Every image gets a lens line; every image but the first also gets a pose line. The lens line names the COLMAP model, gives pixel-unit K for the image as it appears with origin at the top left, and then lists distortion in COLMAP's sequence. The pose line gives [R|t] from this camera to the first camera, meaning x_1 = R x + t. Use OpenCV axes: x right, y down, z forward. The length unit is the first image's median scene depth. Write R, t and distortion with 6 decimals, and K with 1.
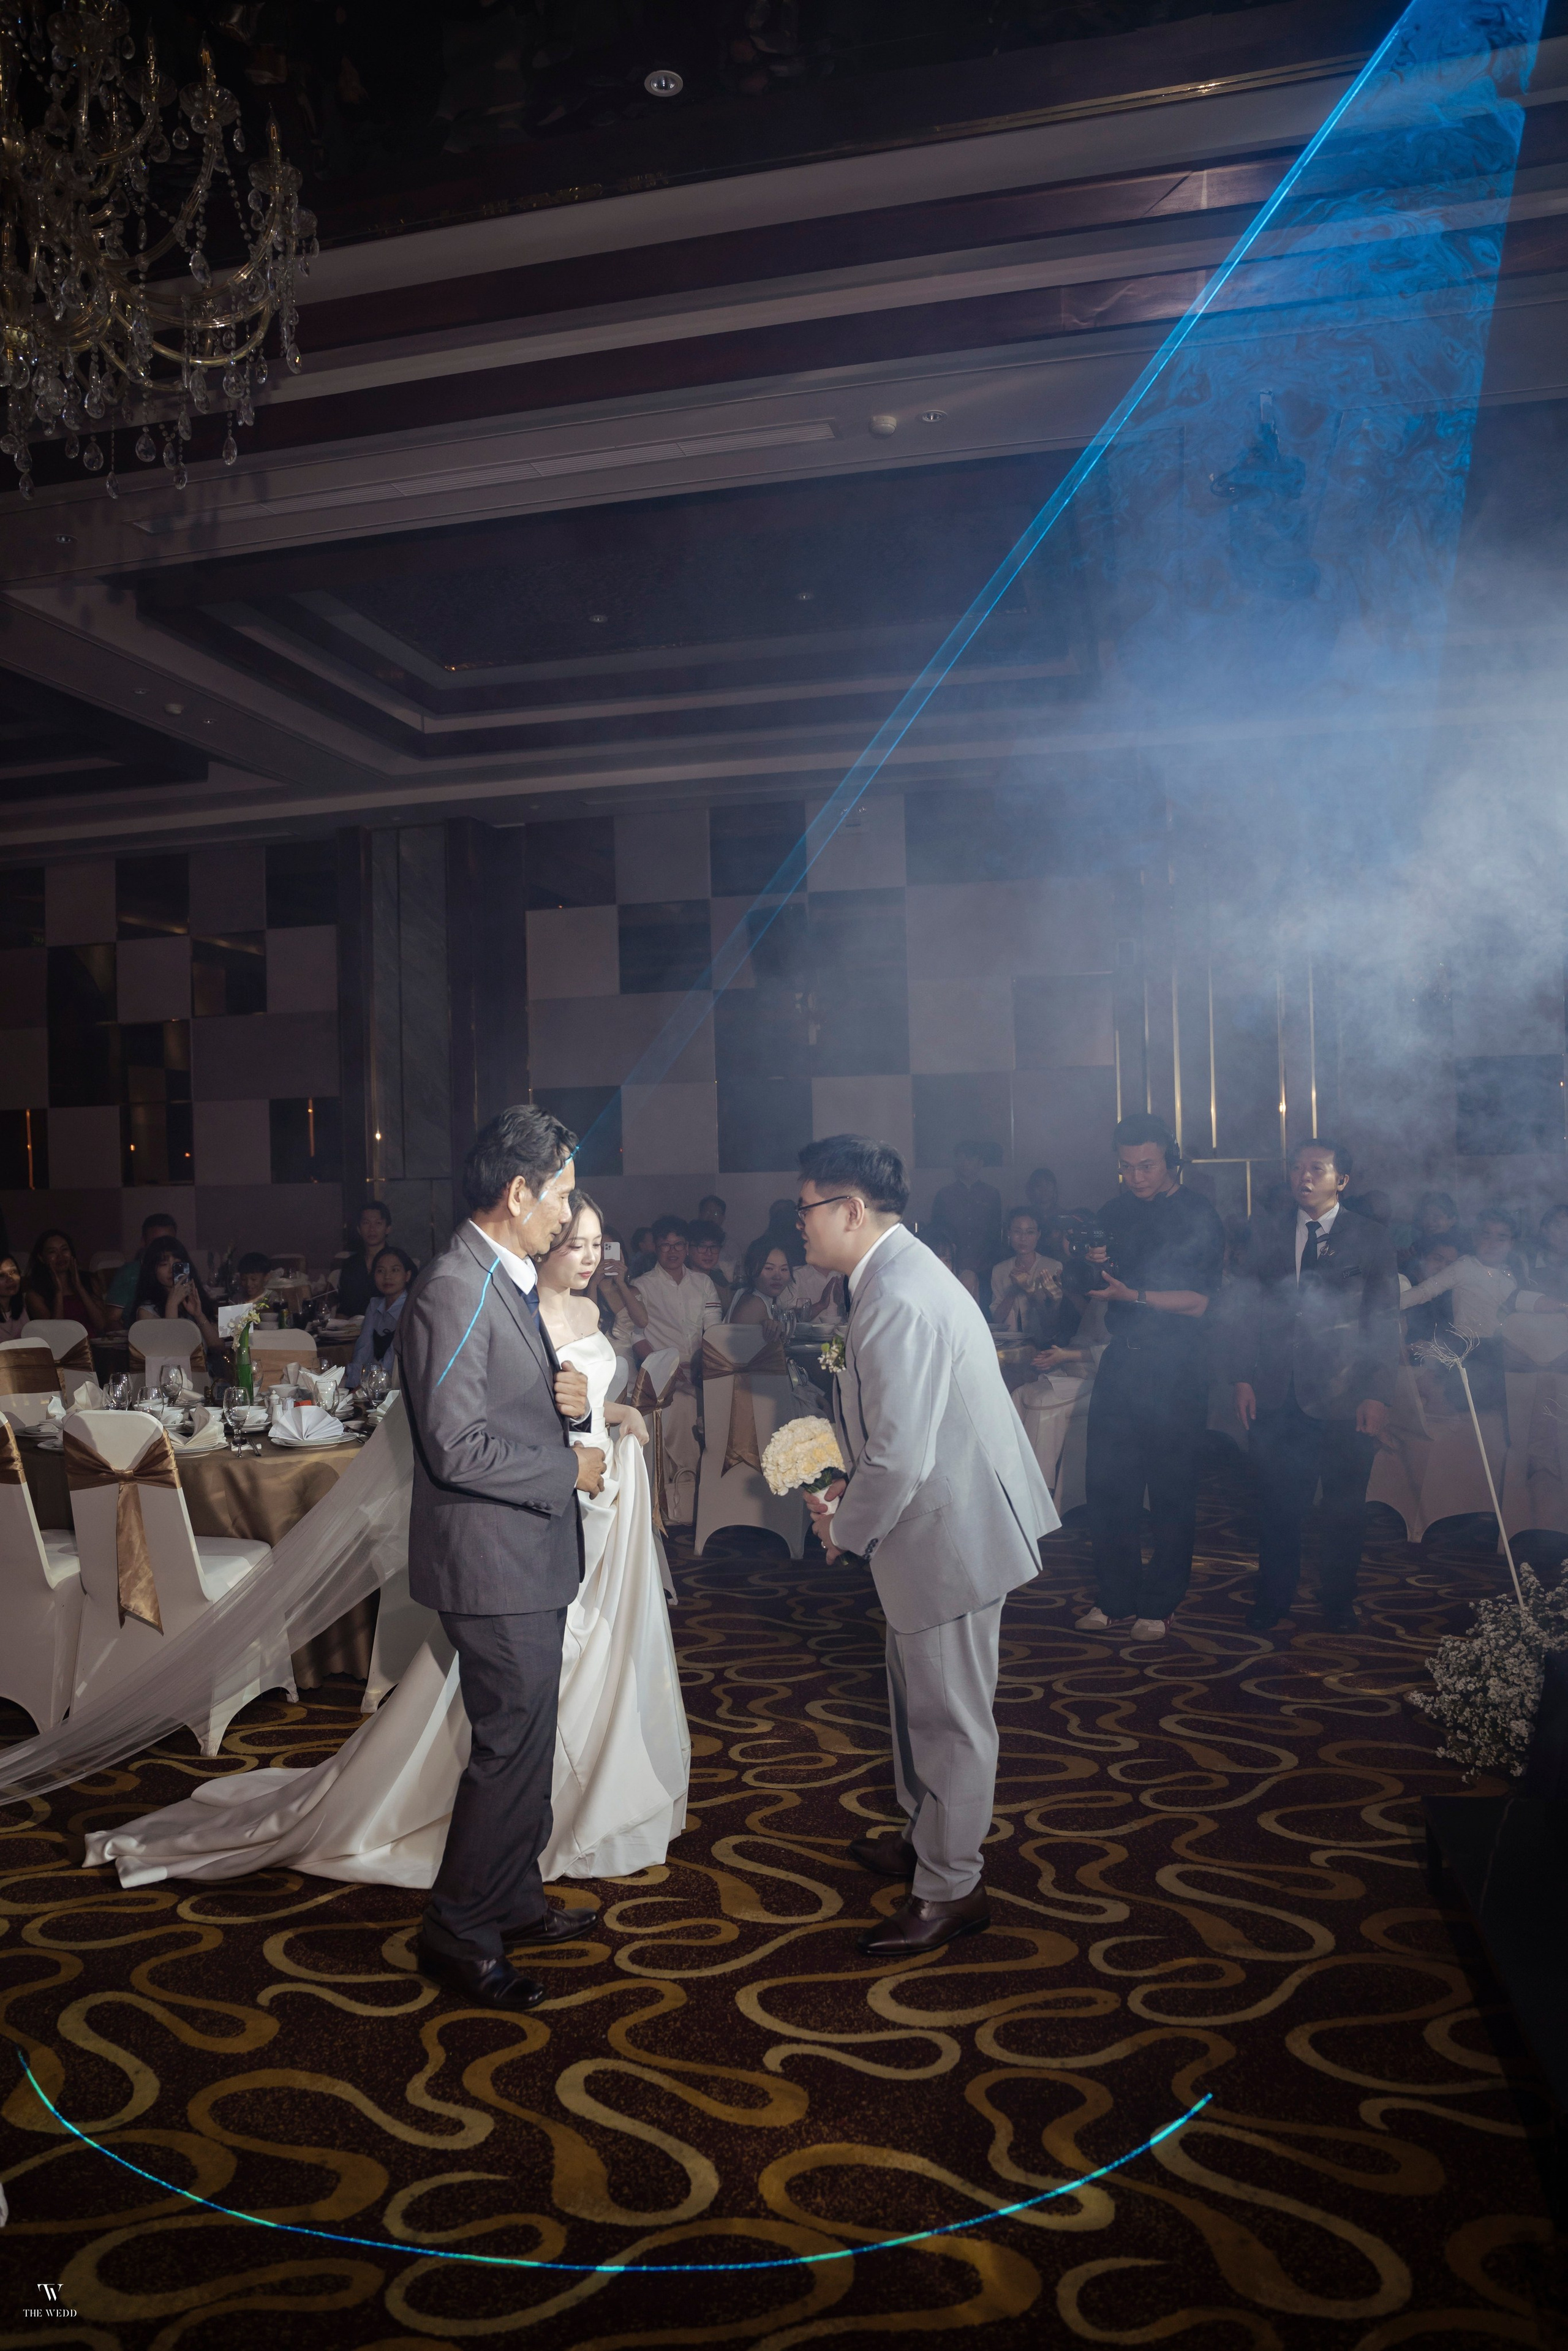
lens RADIAL K [[1587.7, 0, 784.0], [0, 1587.7, 1175.5], [0, 0, 1]] dist [-0.138807, 0.111251]
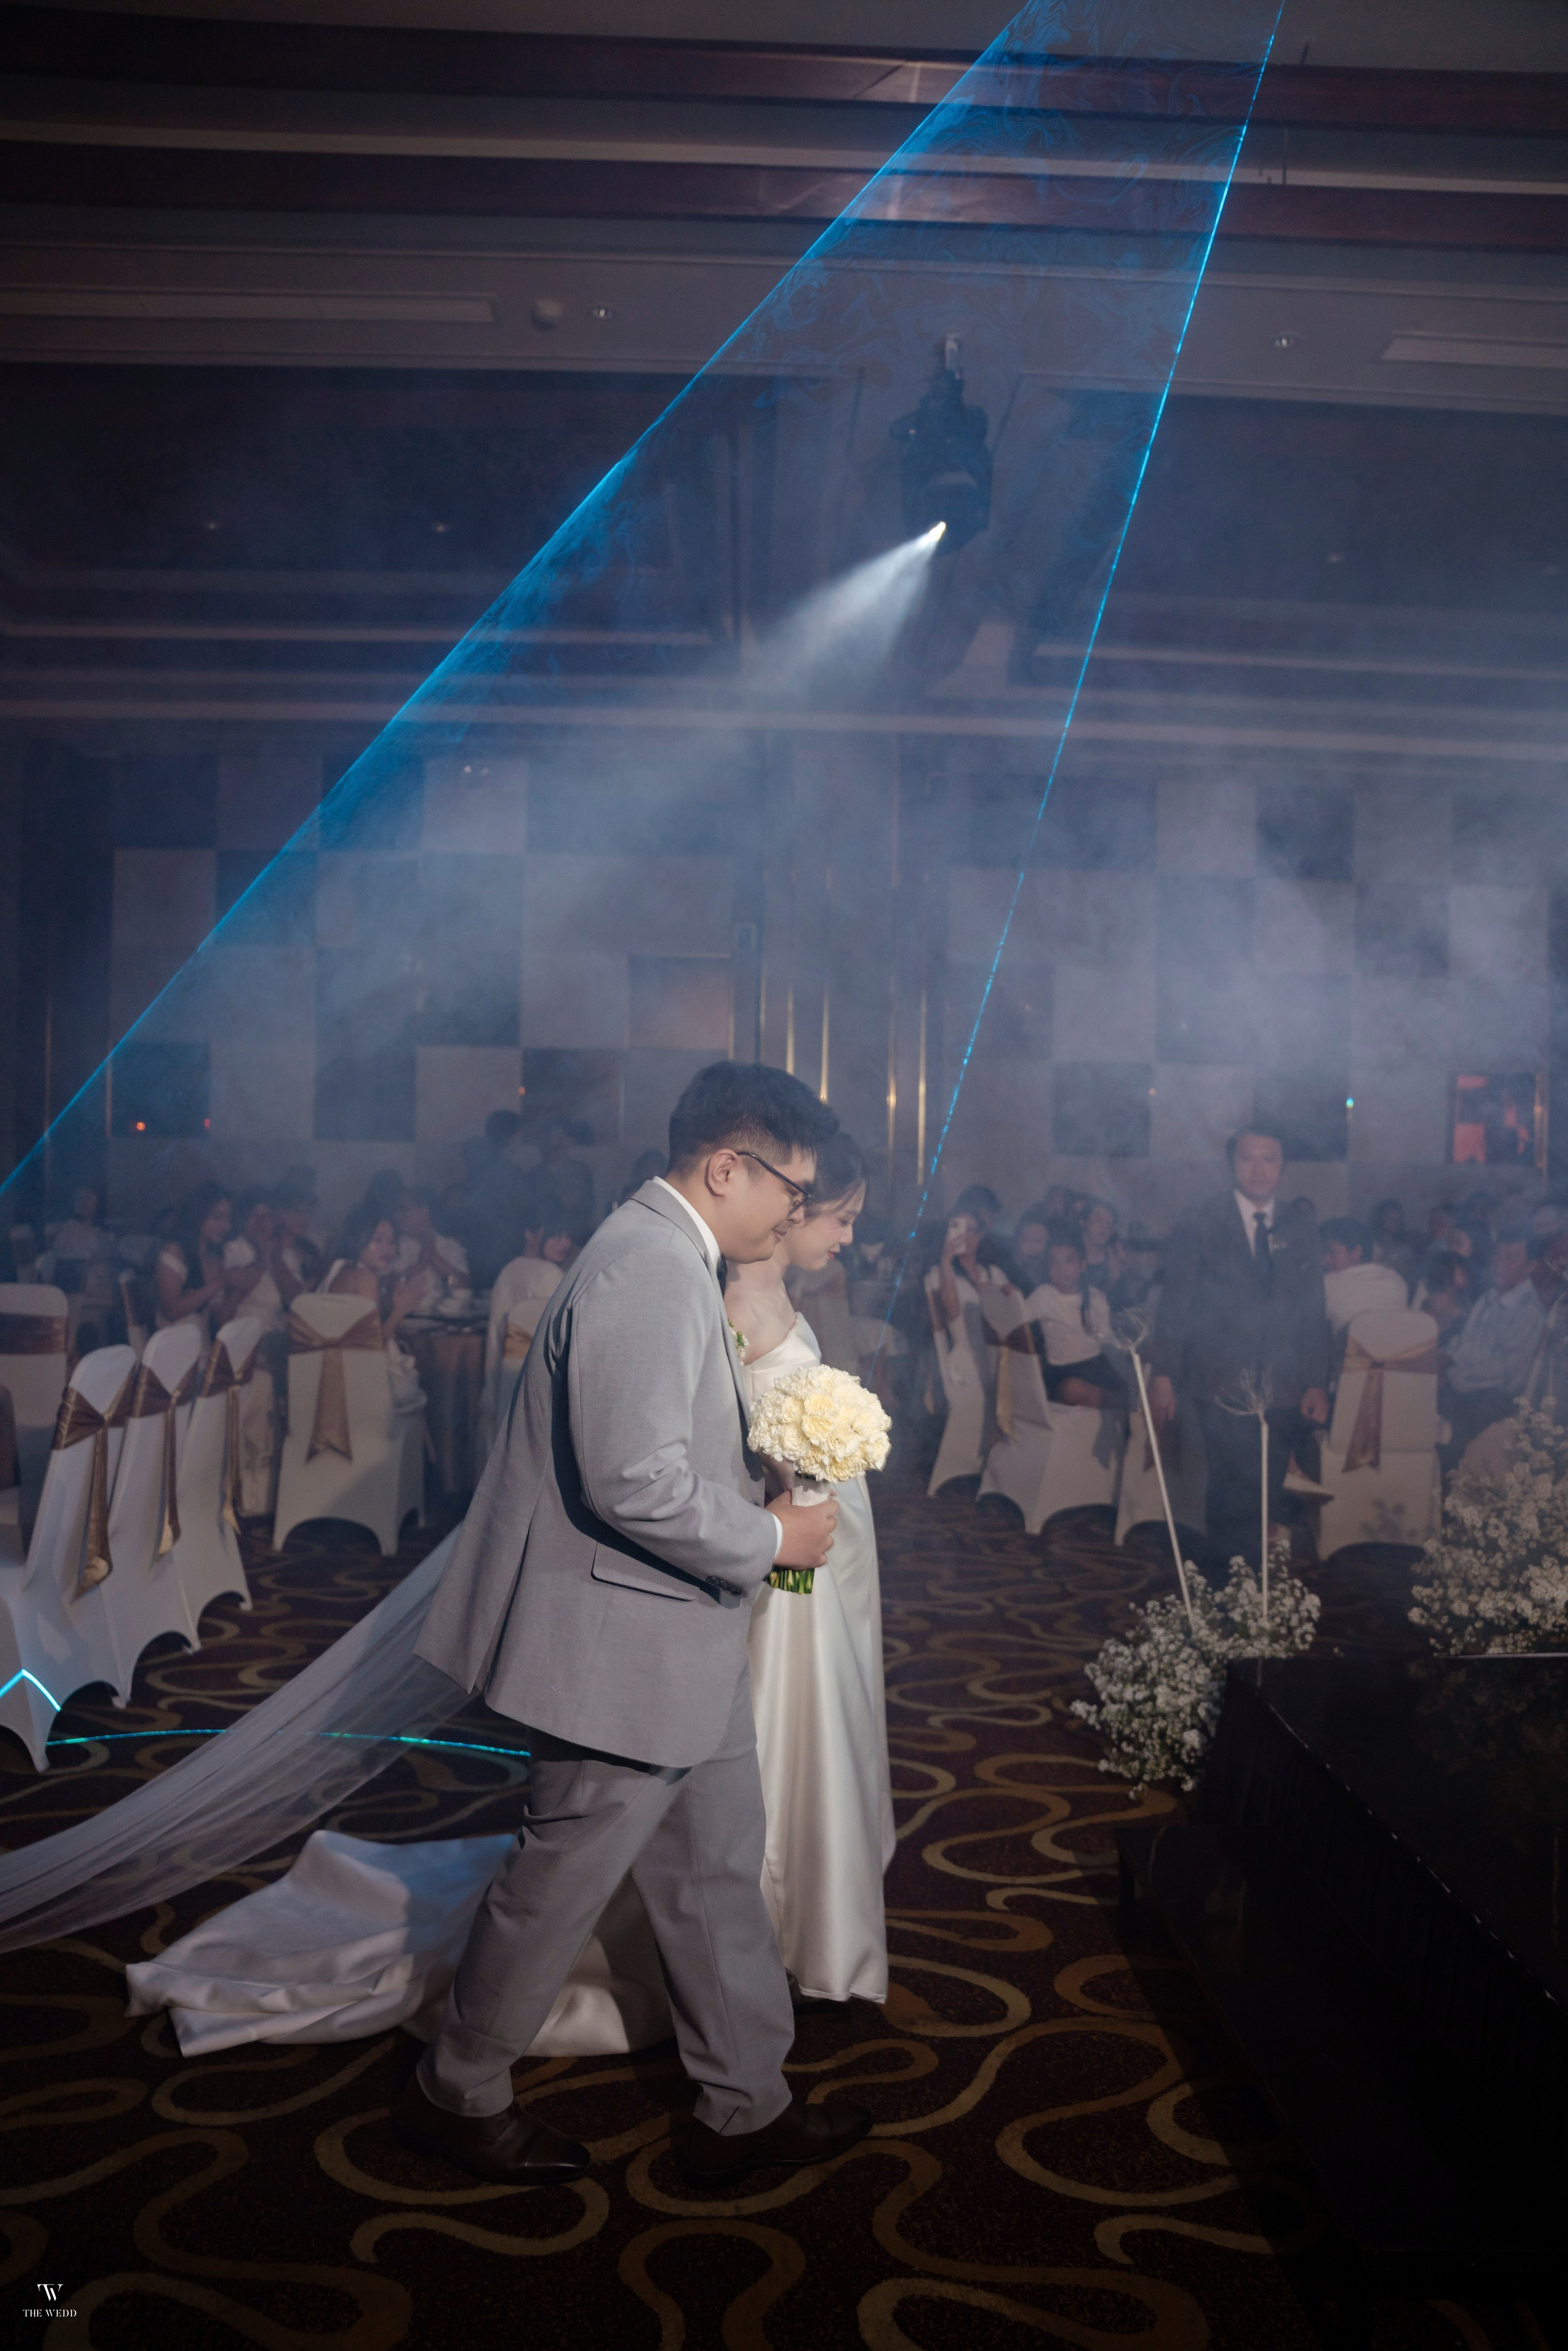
lens RADIAL K [[1587.7, 0, 784.0], [0, 1587.7, 1175.5], [0, 0, 1]] dist [-0.138807, 0.111251]
pose [[0.967329, 0.040203, 0.250316, -0.011486], [-0.042689, 0.999078, 0.004508, 0.026382], [-0.249904, -0.015046, 0.968154, 0.168973]]
